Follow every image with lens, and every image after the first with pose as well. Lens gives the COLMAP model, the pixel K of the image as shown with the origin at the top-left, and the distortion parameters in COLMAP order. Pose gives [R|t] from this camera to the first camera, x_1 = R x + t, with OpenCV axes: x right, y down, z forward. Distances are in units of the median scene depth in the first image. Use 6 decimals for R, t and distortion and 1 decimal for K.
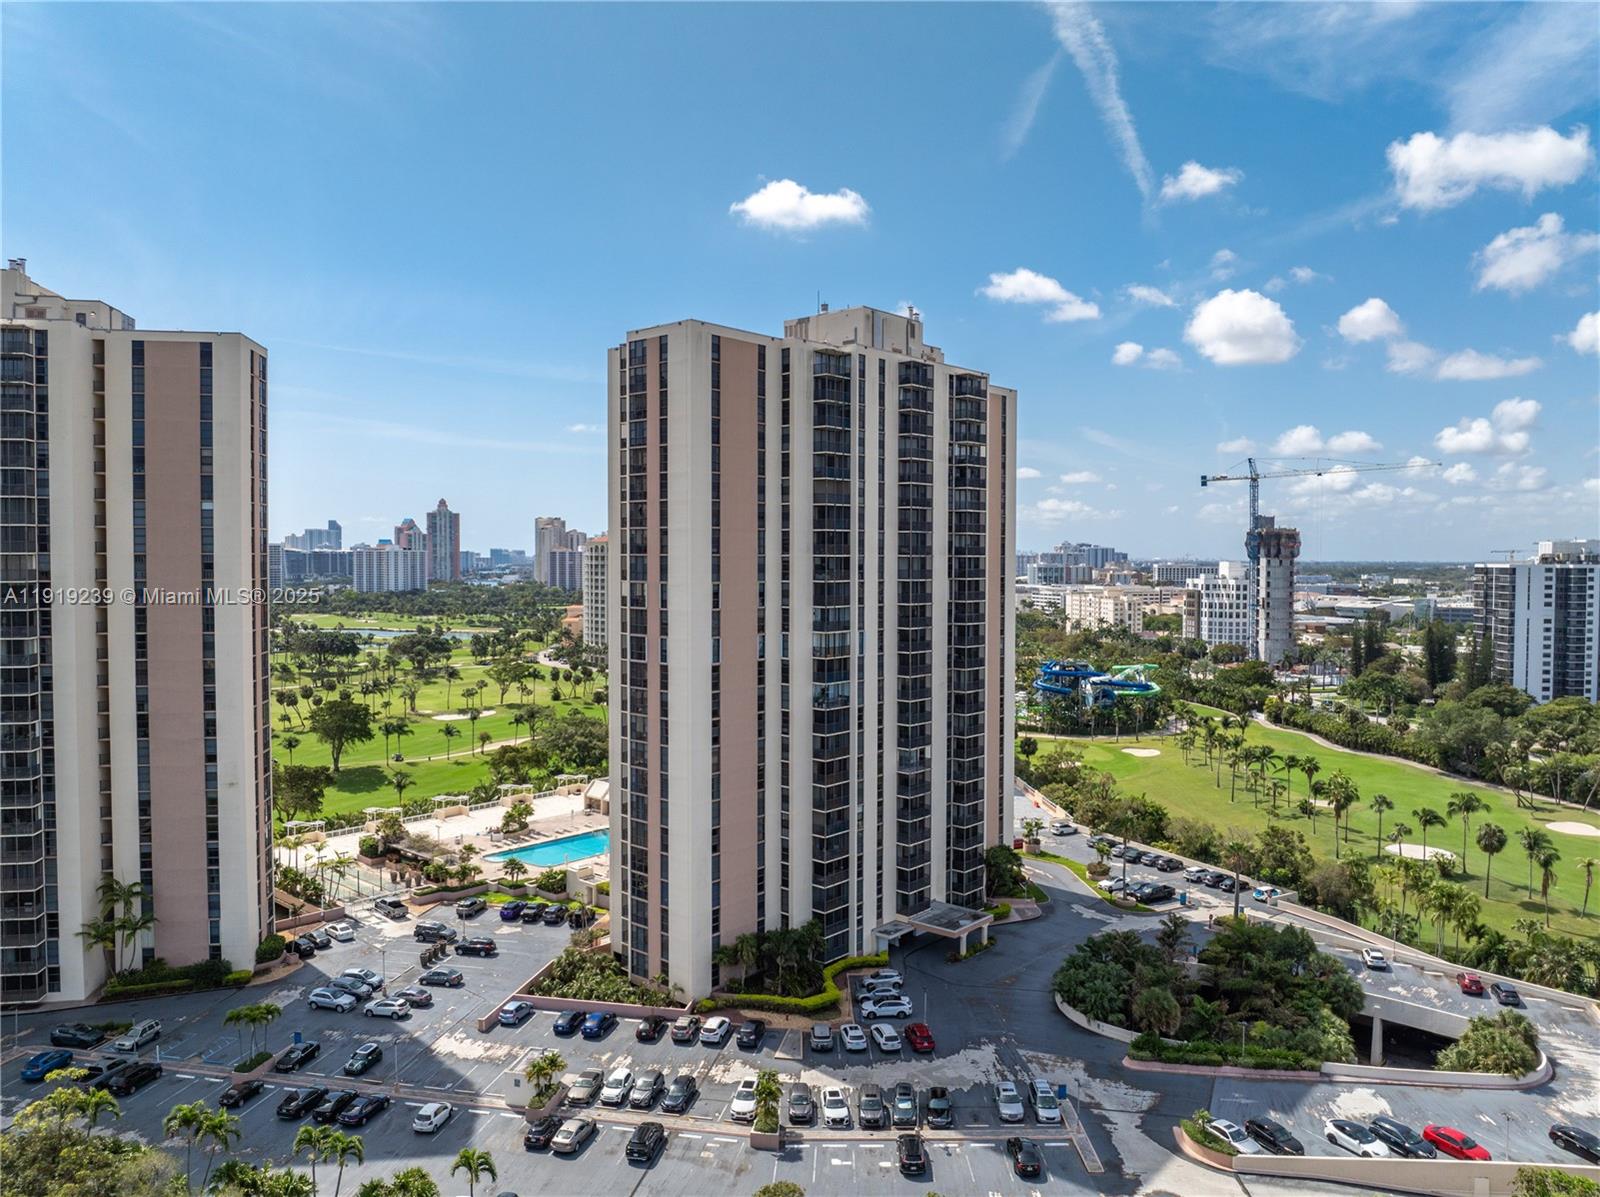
lens RADIAL K [[1123.8, 0, 802.0], [0, 1123.8, 592.2], [0, 0, 1]] dist [-0.034991, -0.002567]
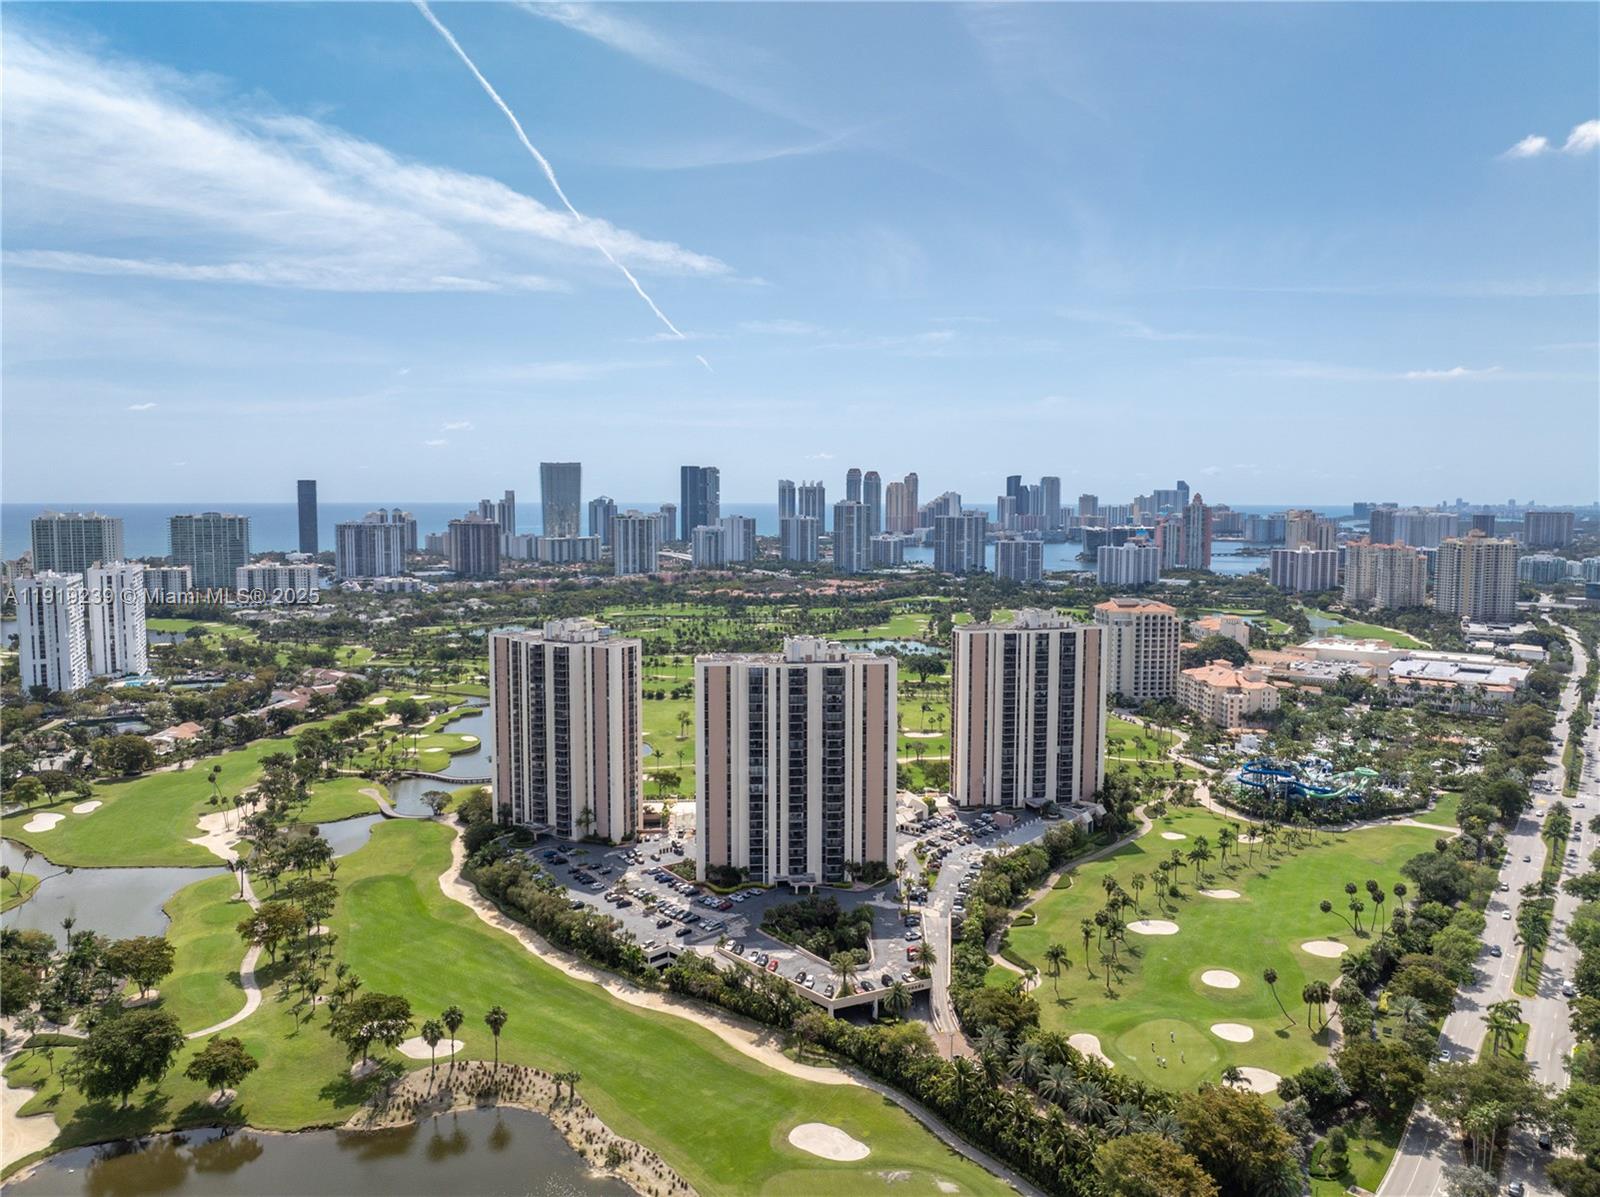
lens RADIAL K [[1123.8, 0, 802.0], [0, 1123.8, 592.2], [0, 0, 1]] dist [-0.034991, -0.002567]
pose [[0.727407, 0.056639, -0.683864, 1.651819], [-0.021503, 0.997980, 0.059782, -0.468392], [0.685869, -0.028781, 0.727156, -0.771760]]
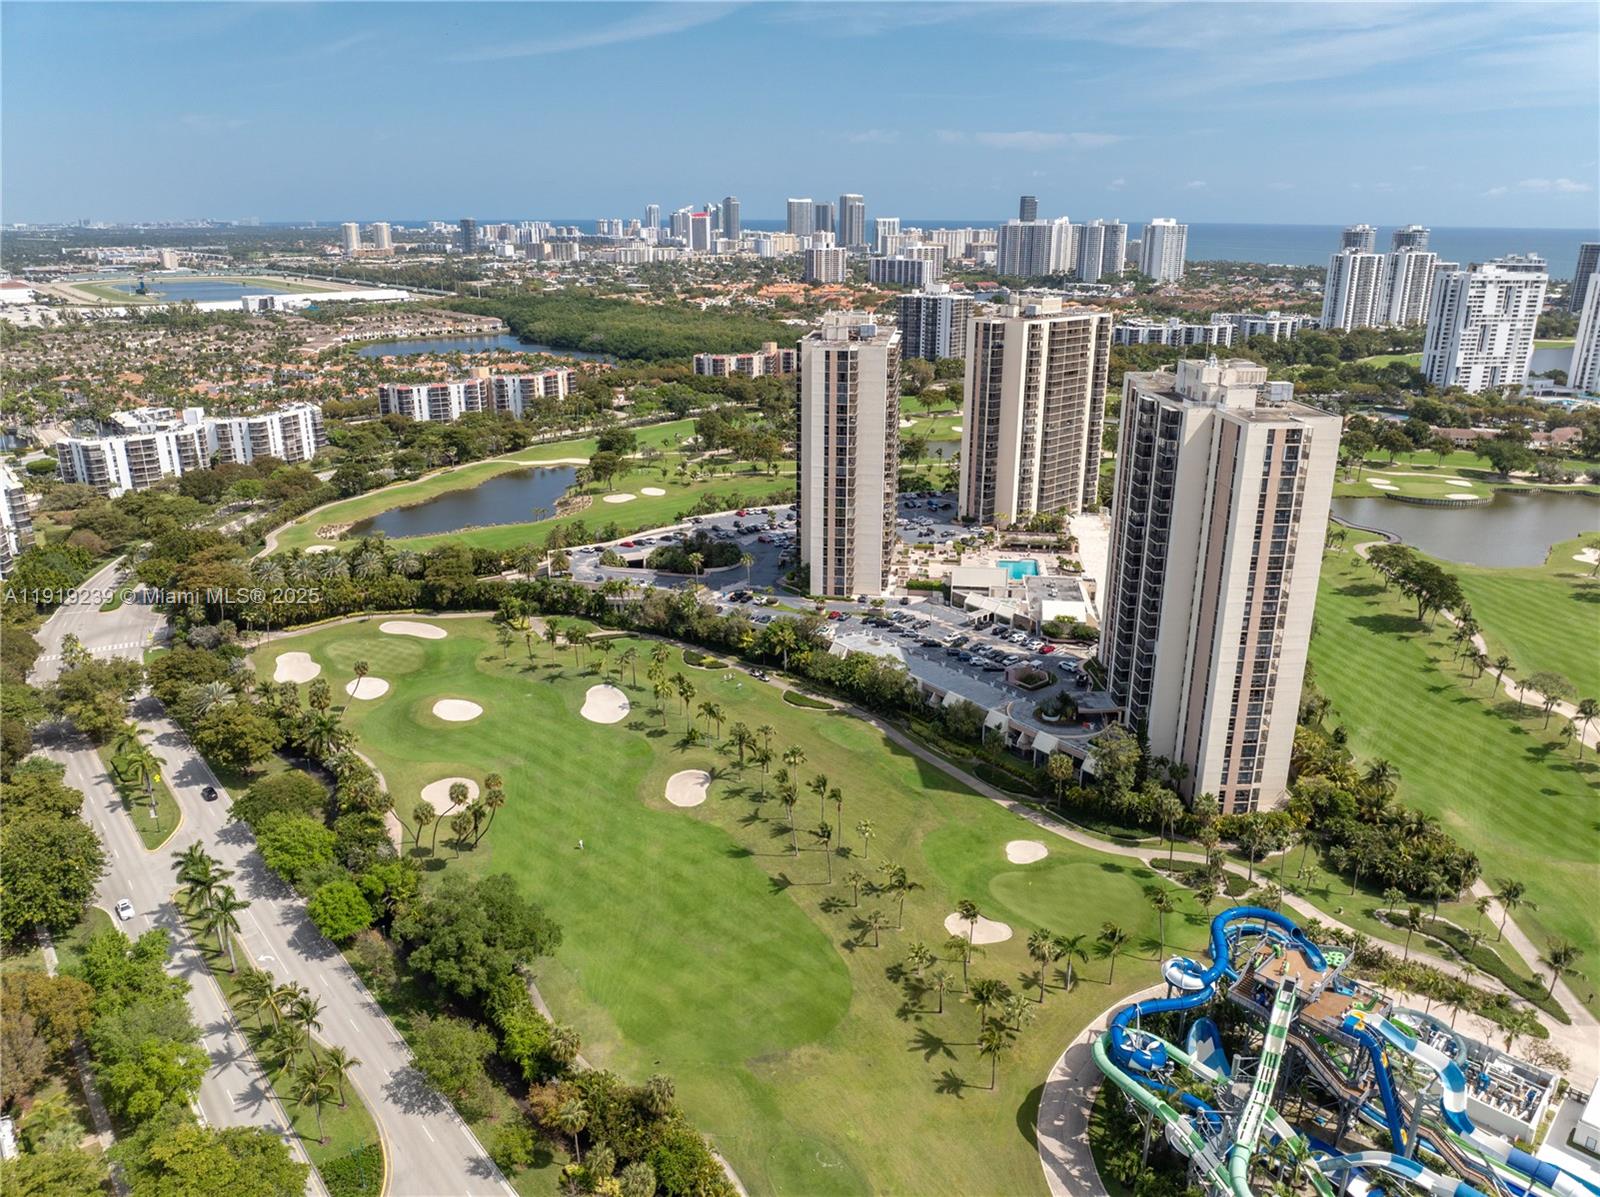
lens RADIAL K [[1123.8, 0, 802.0], [0, 1123.8, 592.2], [0, 0, 1]] dist [-0.034991, -0.002567]
pose [[-0.832952, 0.171726, -0.526023, 1.319423], [-0.022761, 0.939187, 0.342650, -0.457531], [0.552876, 0.297384, -0.778390, 2.701676]]
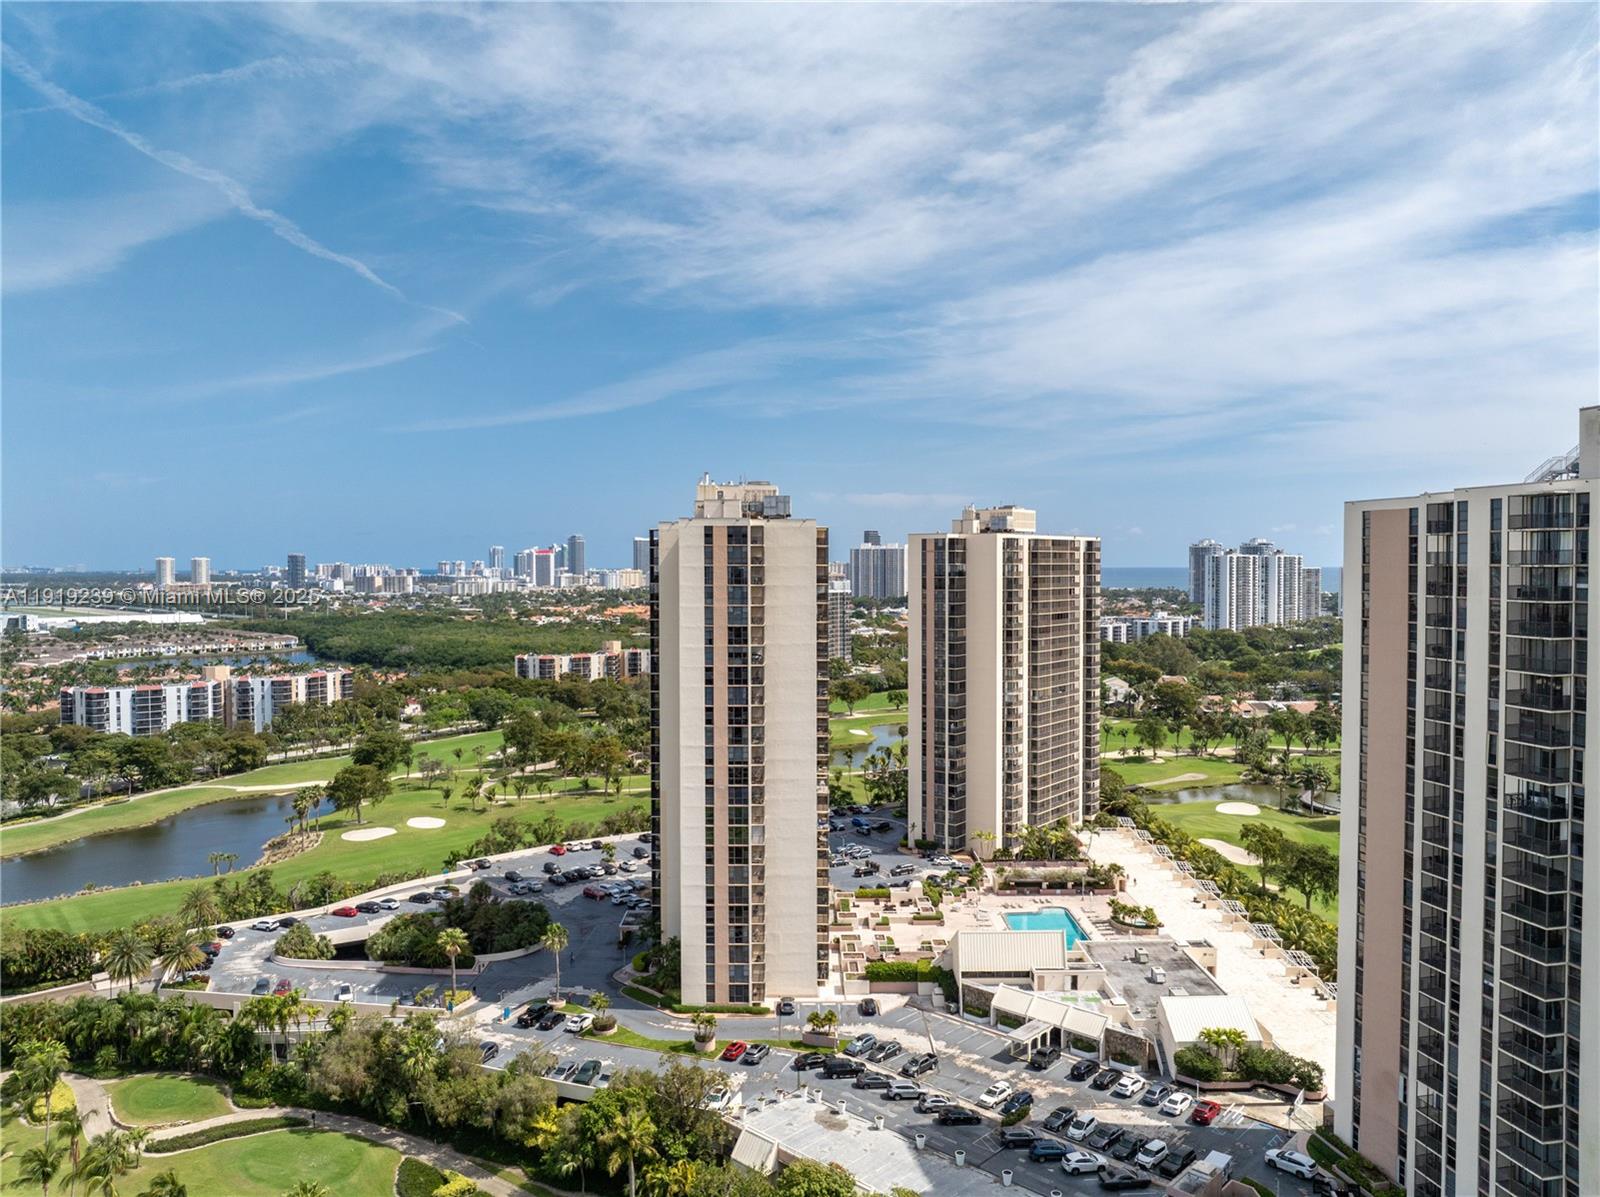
lens RADIAL K [[1123.8, 0, 802.0], [0, 1123.8, 592.2], [0, 0, 1]] dist [-0.034991, -0.002567]
pose [[-0.749948, 0.015345, -0.661319, 0.808591], [-0.020353, 0.998722, 0.046254, -0.172216], [0.661184, 0.048148, -0.748677, 1.922535]]
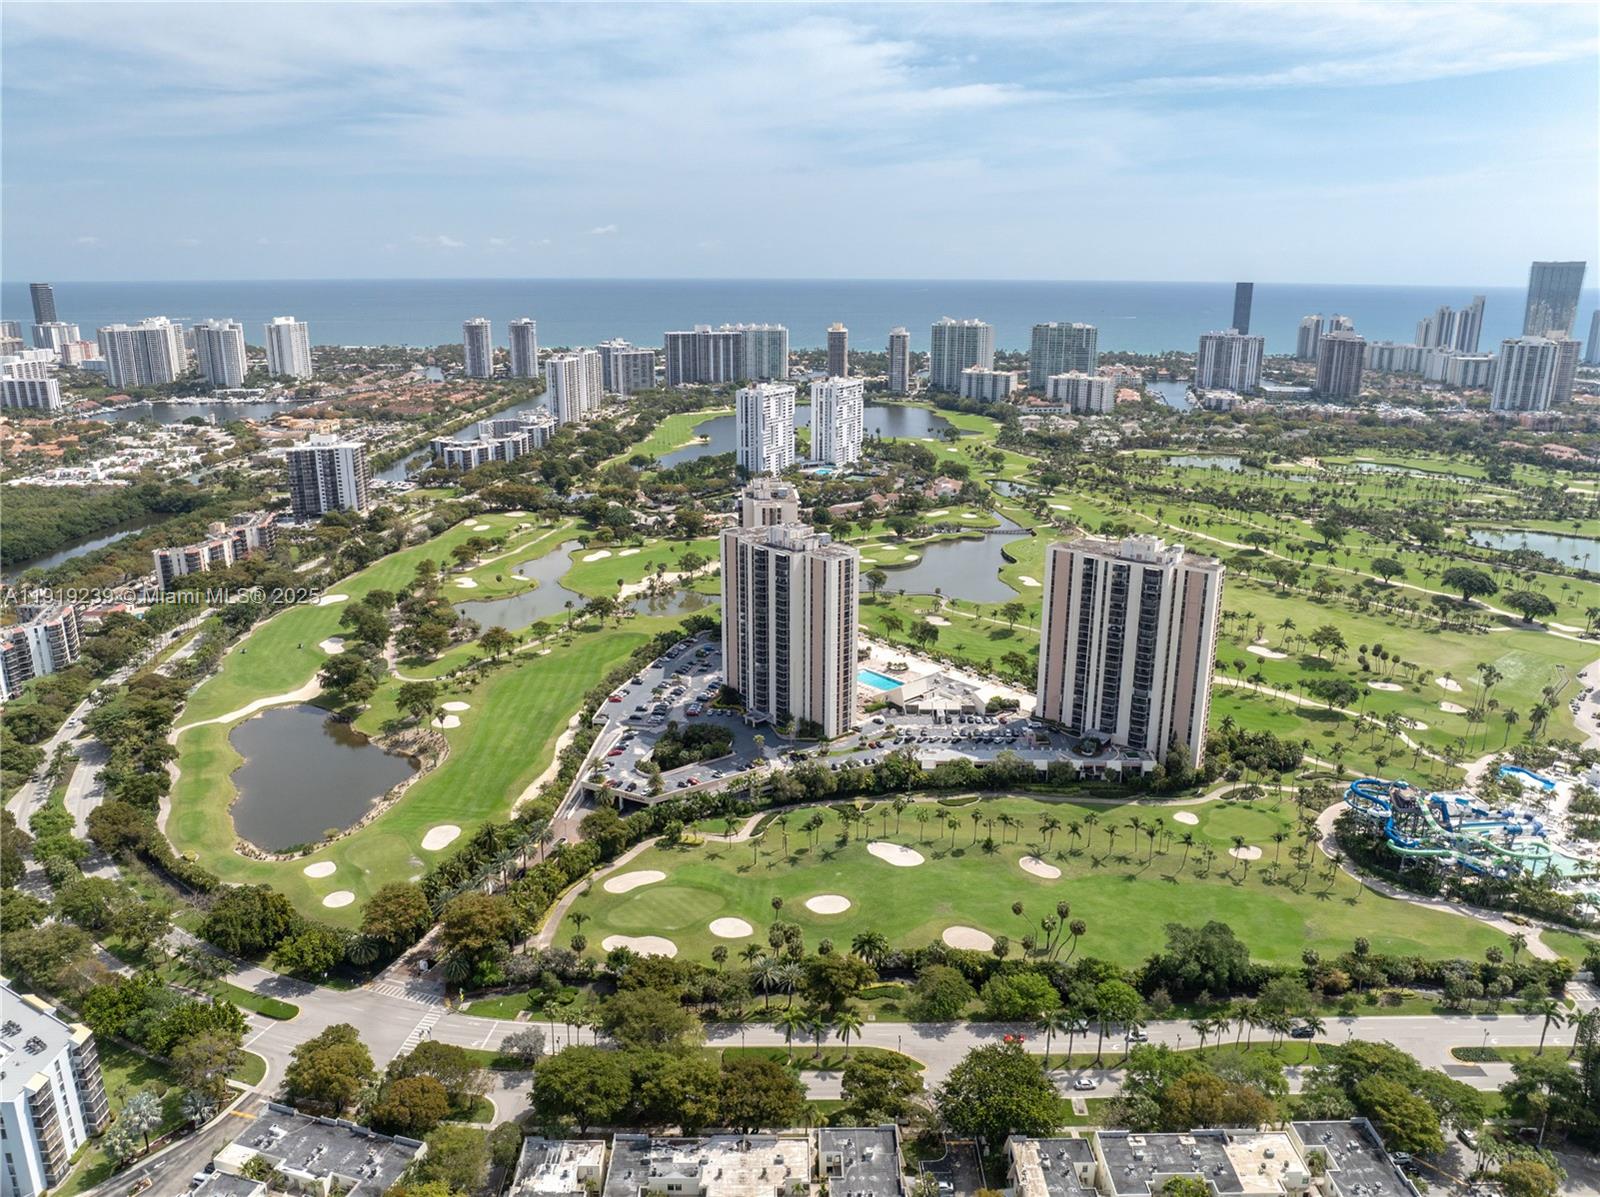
lens RADIAL K [[1123.8, 0, 802.0], [0, 1123.8, 592.2], [0, 0, 1]] dist [-0.034991, -0.002567]
pose [[-0.104631, 0.270349, -0.957060, 2.775486], [-0.034929, 0.960750, 0.275210, -0.845628], [0.993898, 0.062225, -0.091082, 1.238996]]
